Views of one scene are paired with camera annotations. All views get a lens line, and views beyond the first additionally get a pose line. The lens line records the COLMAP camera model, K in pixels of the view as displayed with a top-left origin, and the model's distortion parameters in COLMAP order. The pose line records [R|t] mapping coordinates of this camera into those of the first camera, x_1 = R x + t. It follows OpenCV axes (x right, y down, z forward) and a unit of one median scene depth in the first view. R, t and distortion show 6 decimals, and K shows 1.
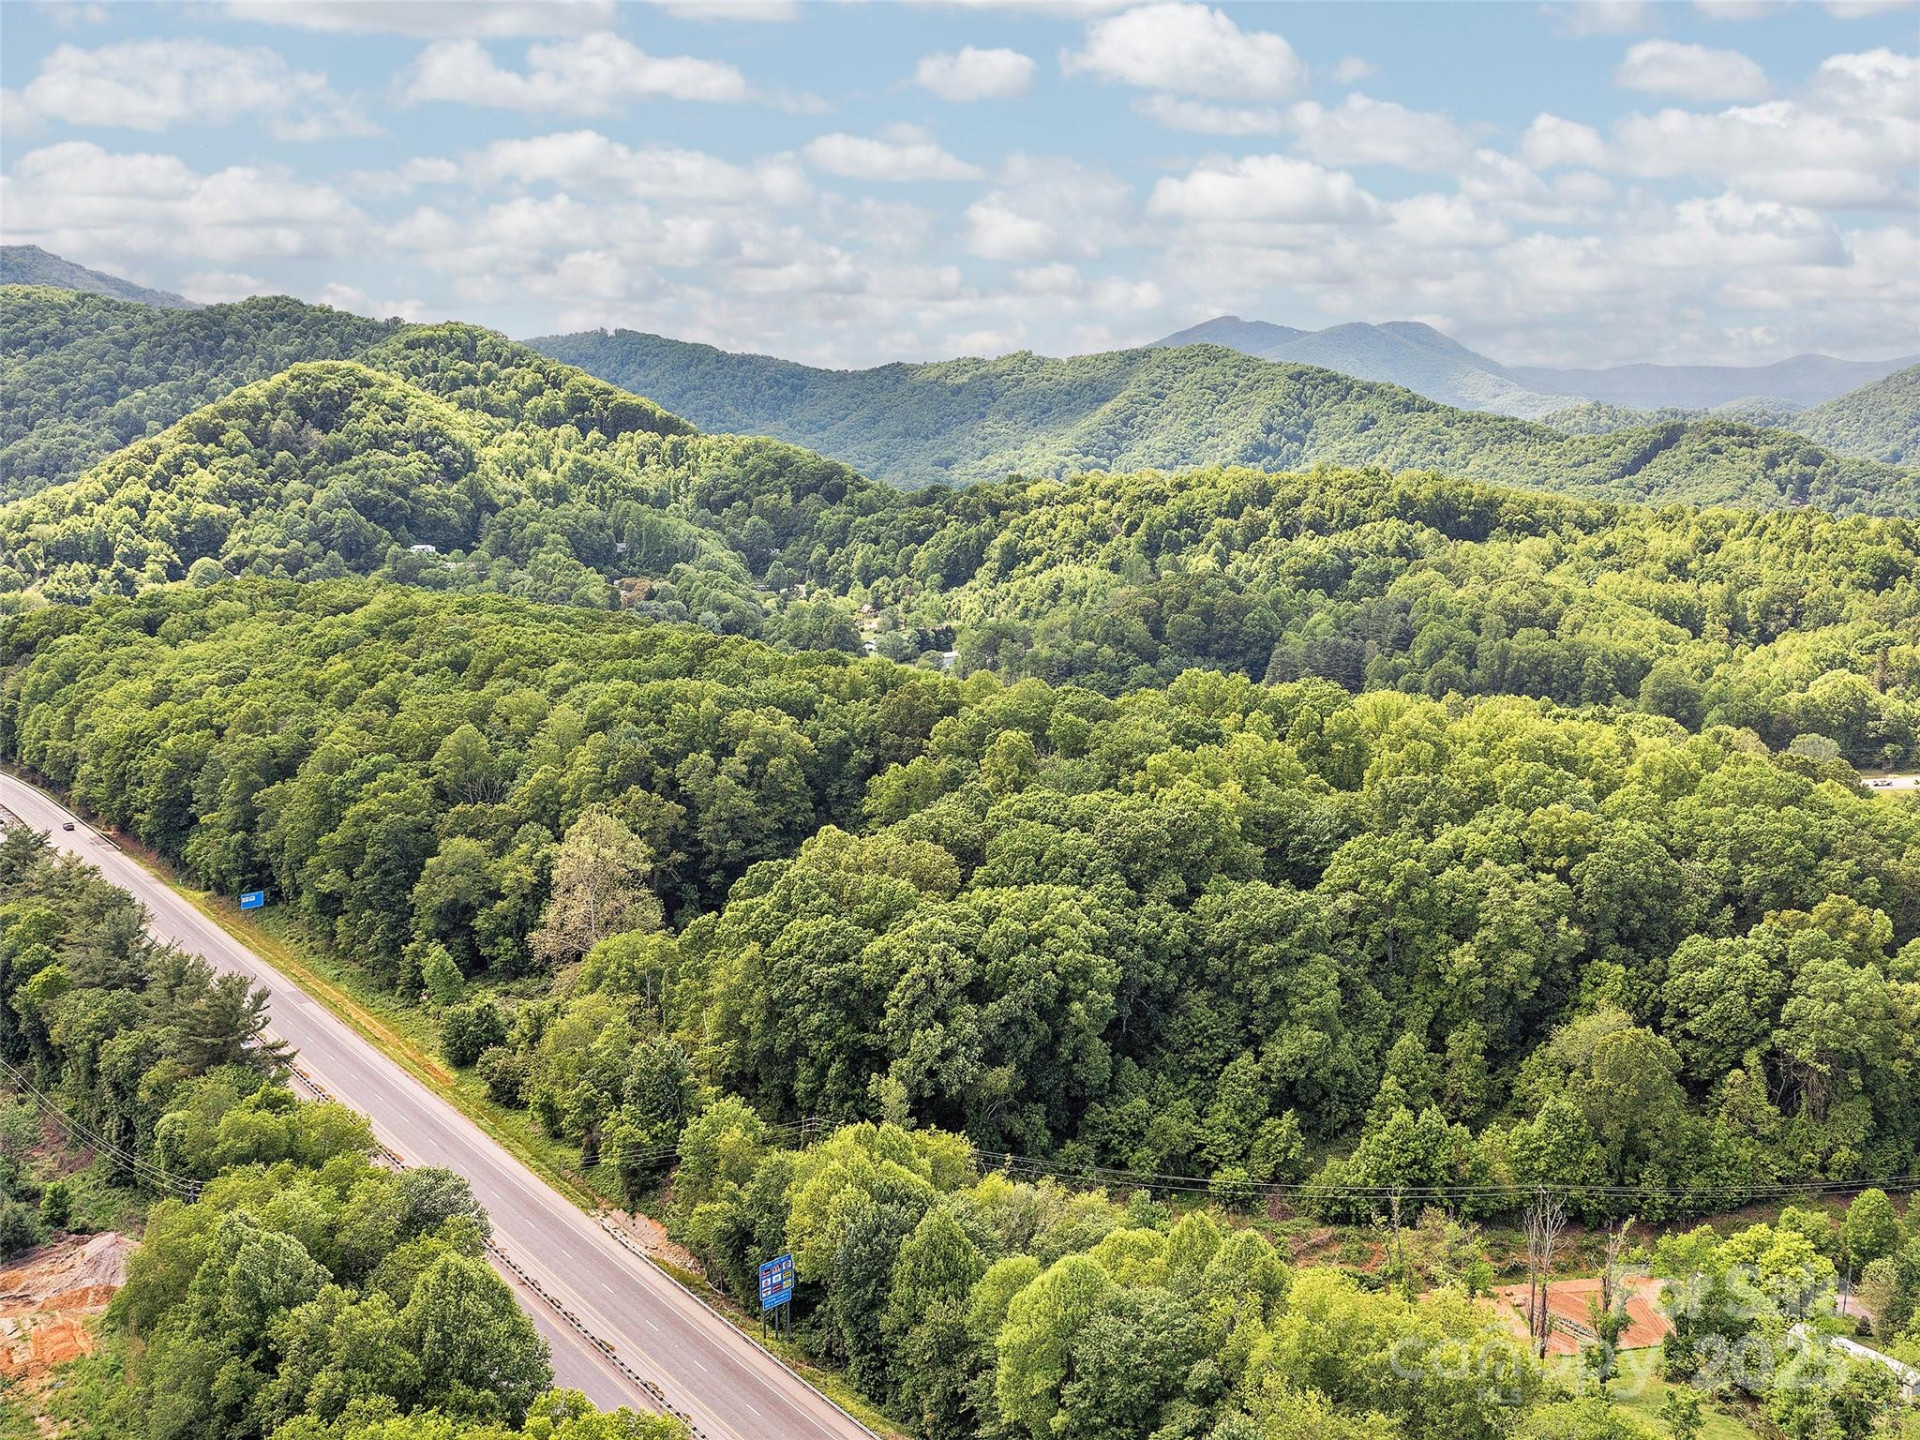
lens RADIAL K [[1818.5, 0, 907.8], [0, 1818.5, 683.5], [0, 0, 1]] dist [-0.007002, -0.002560]
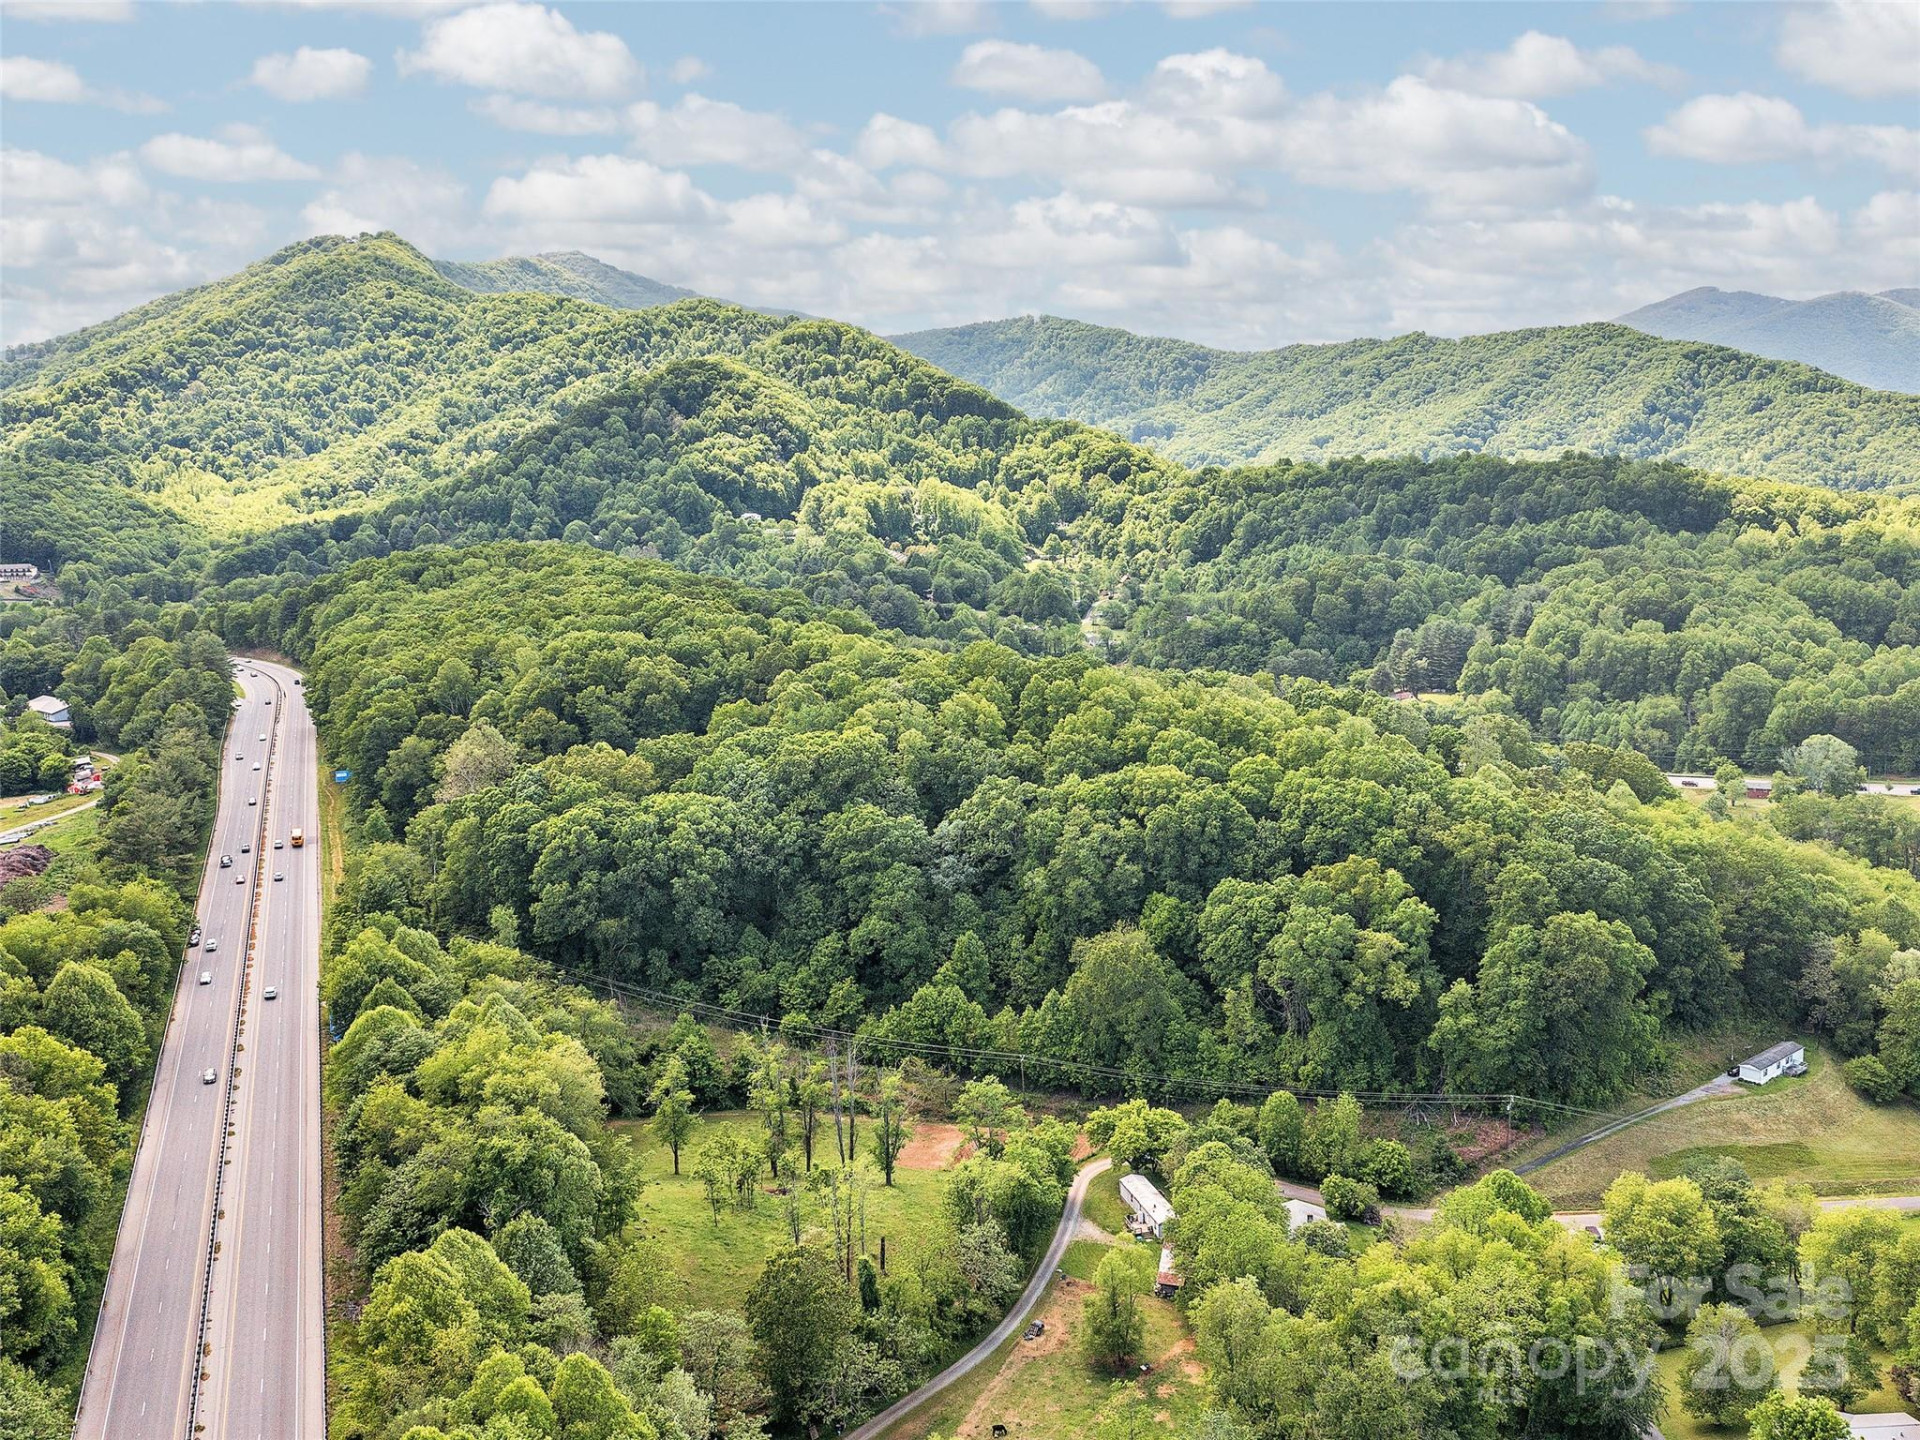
lens RADIAL K [[1692.7, 0, 833.3], [0, 1692.7, 709.0], [0, 0, 1]] dist [-0.004059, 0.018737]
pose [[0.945337, 0.057930, -0.320908, 0.144701], [-0.044464, 0.997802, 0.049138, -0.004691], [0.323049, -0.032183, 0.945835, -0.039504]]
